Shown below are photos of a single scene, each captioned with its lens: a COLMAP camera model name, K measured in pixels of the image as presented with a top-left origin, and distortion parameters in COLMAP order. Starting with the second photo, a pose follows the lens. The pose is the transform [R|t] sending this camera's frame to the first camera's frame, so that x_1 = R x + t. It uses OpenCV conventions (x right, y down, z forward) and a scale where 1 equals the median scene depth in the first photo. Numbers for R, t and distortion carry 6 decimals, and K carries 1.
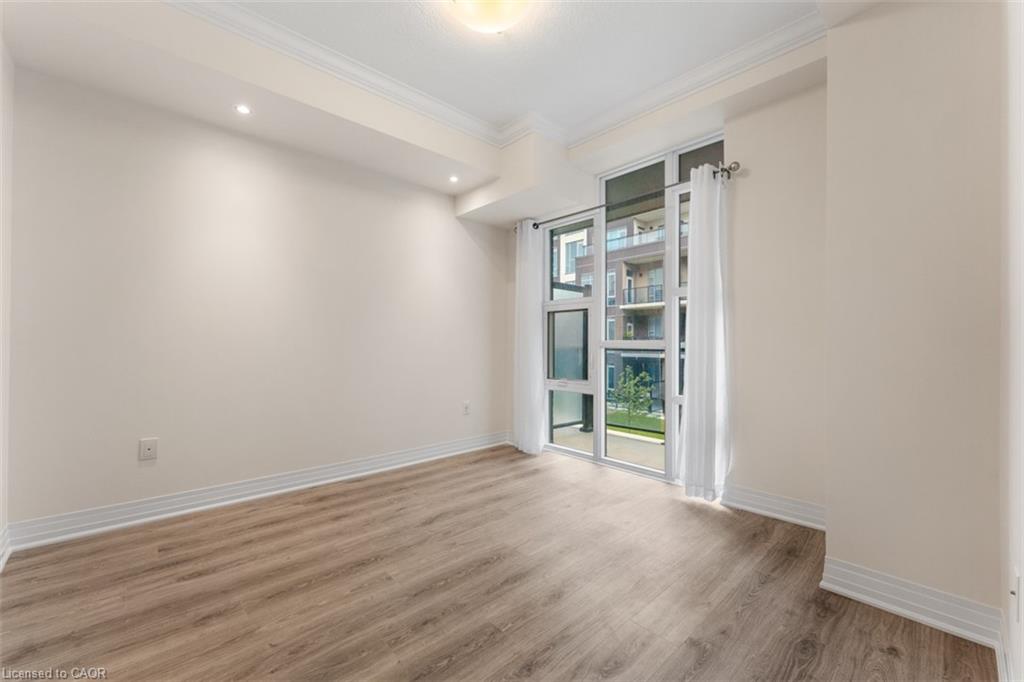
lens RADIAL K [[409.4, 0, 512.0], [0, 409.4, 341.0], [0, 0, 1]] dist [-0.000196, 0.000141]
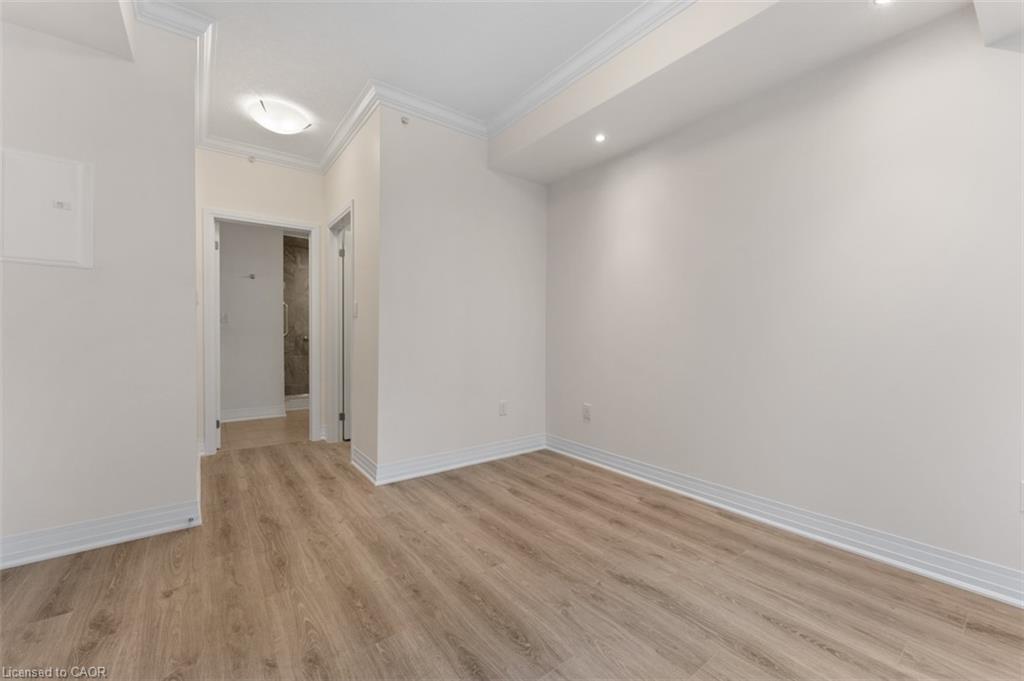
lens RADIAL K [[409.4, 0, 512.0], [0, 409.4, 340.5], [0, 0, 1]] dist [-0.000196, 0.000141]
pose [[-0.095089, 0.006183, -0.995450, 0.587075], [0.001040, 0.999981, 0.006112, 0.011968], [0.995468, -0.000454, -0.095093, 0.947411]]
